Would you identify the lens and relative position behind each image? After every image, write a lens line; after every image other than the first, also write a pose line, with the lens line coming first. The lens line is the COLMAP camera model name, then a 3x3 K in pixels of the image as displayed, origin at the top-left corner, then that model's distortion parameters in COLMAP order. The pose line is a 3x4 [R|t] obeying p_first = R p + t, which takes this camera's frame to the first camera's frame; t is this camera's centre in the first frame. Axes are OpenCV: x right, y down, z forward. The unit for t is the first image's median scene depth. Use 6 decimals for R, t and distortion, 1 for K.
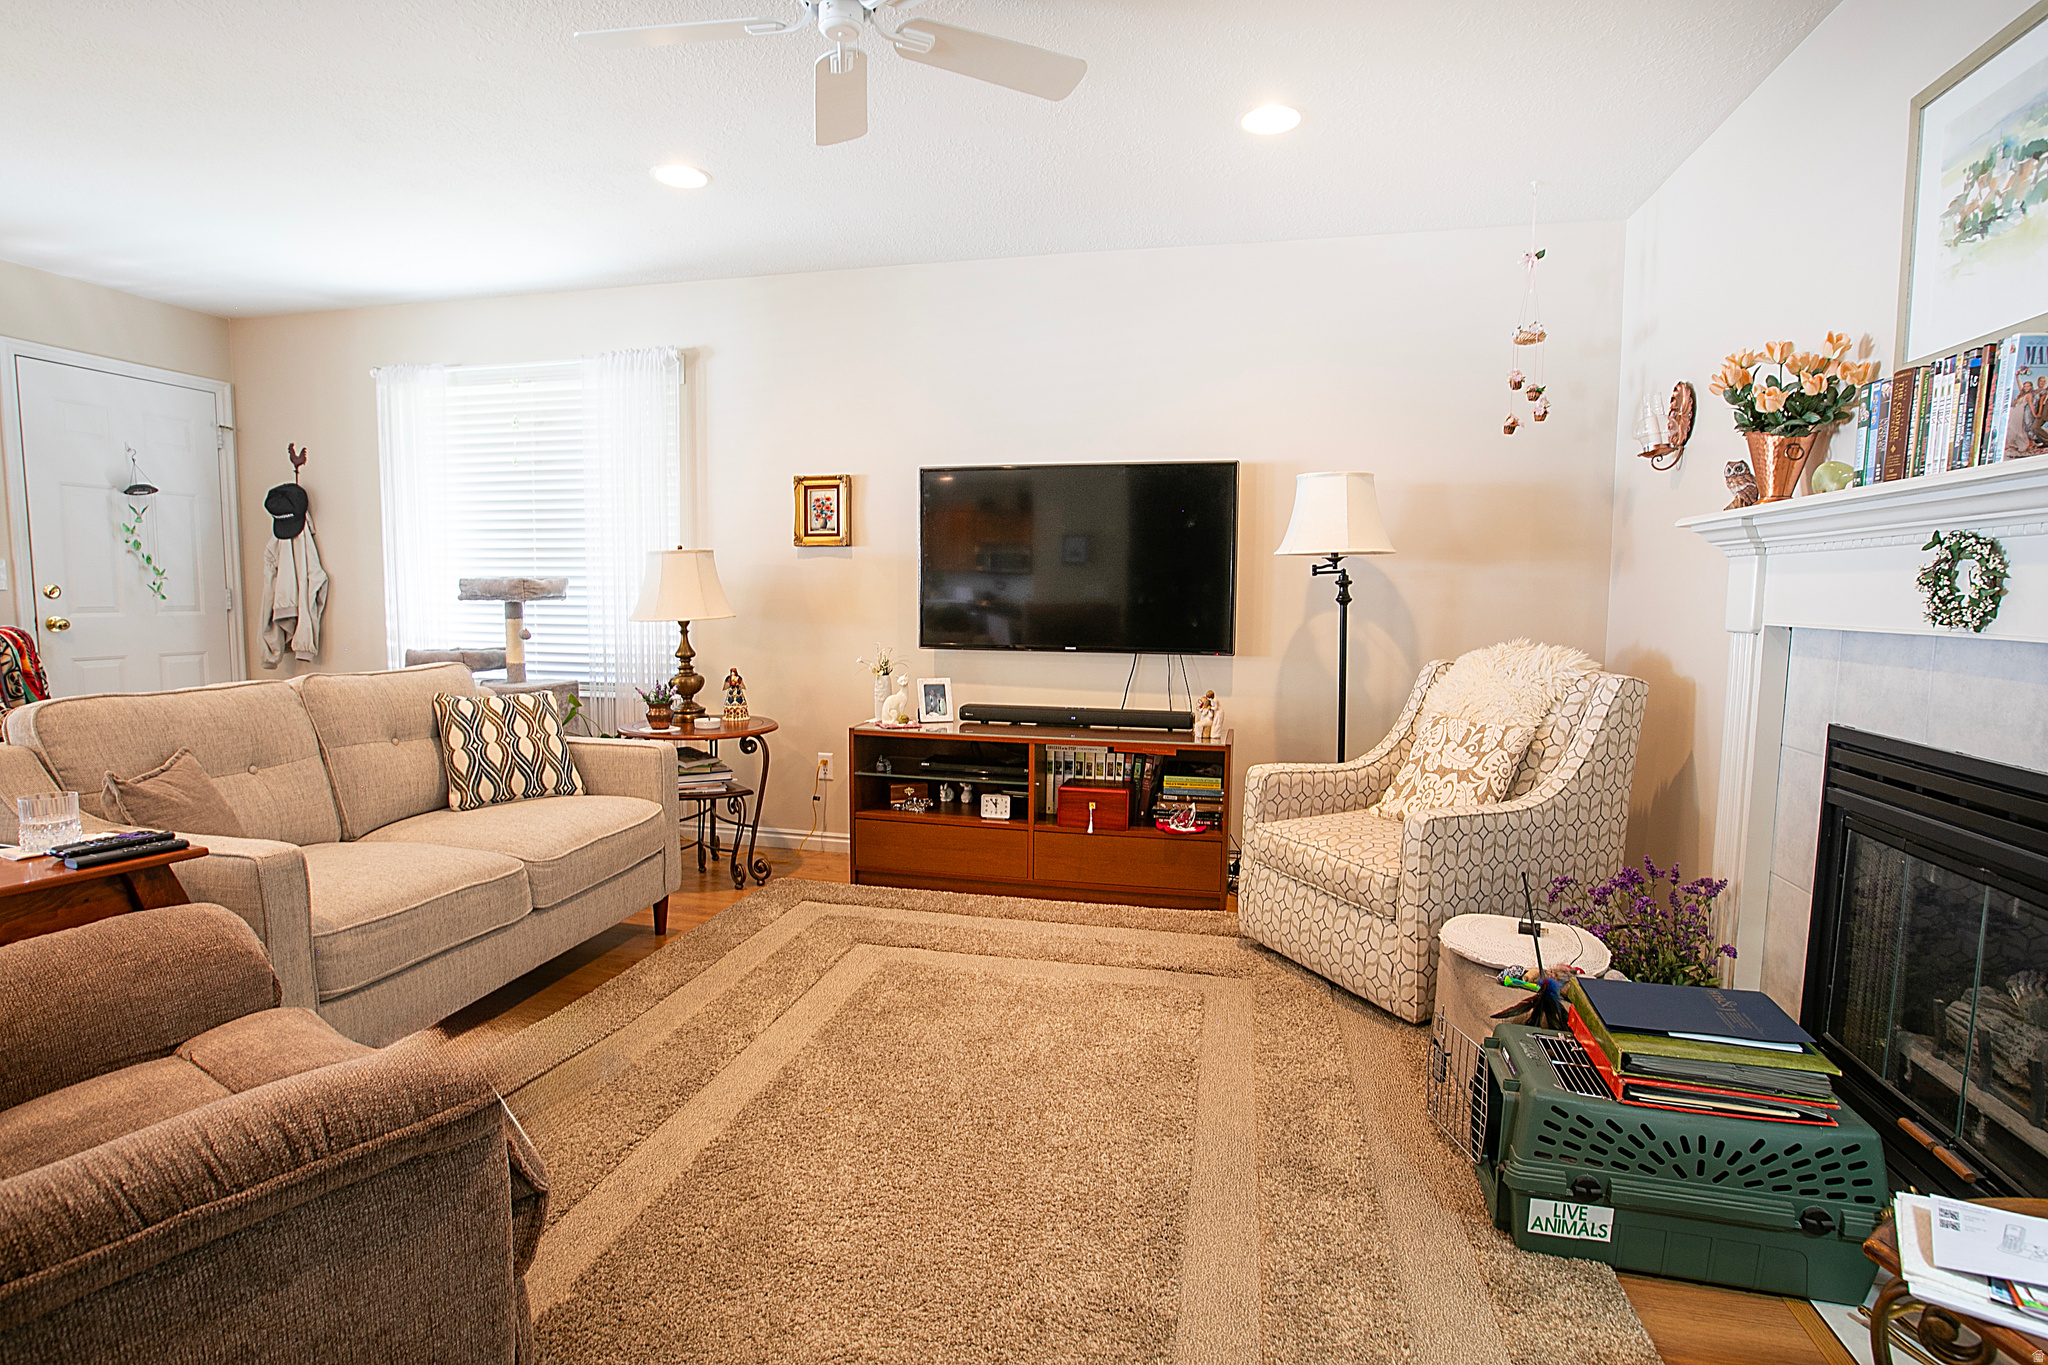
lens RADIAL K [[1020.4, 0, 980.2], [0, 1020.4, 672.7], [0, 0, 1]] dist [-0.032952, 0.015102]
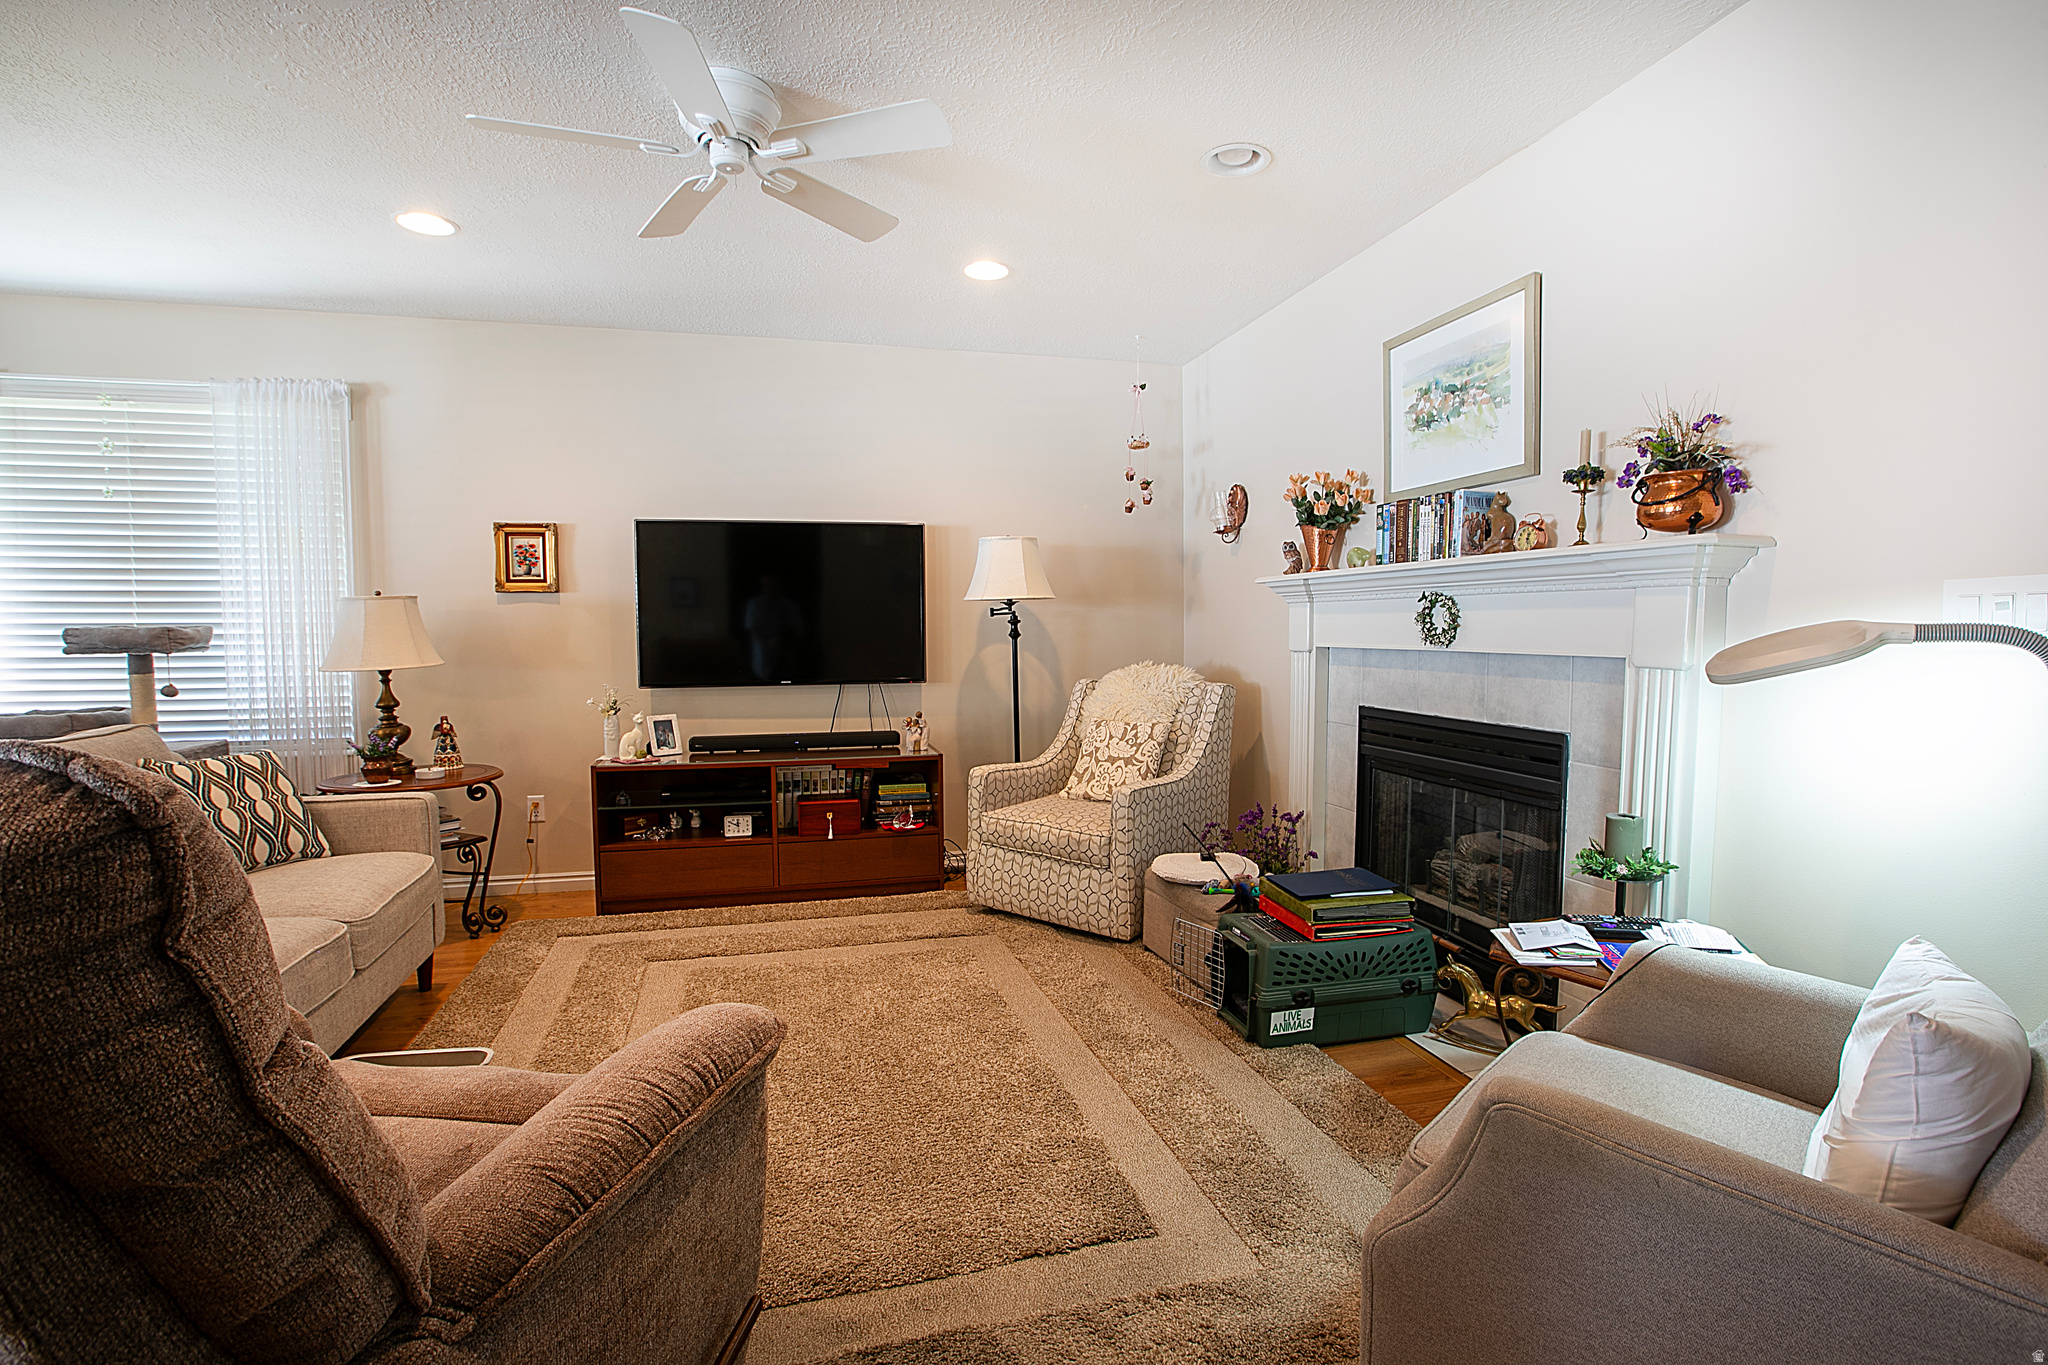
lens RADIAL K [[934.2, 0, 1027.7], [0, 934.2, 673.0], [0, 0, 1]] dist [-0.034958, 0.004324]
pose [[0.886752, -0.036373, 0.460812, -0.213343], [0.050687, 0.998539, -0.018721, -0.000852], [-0.459458, 0.039958, 0.887300, -0.065582]]
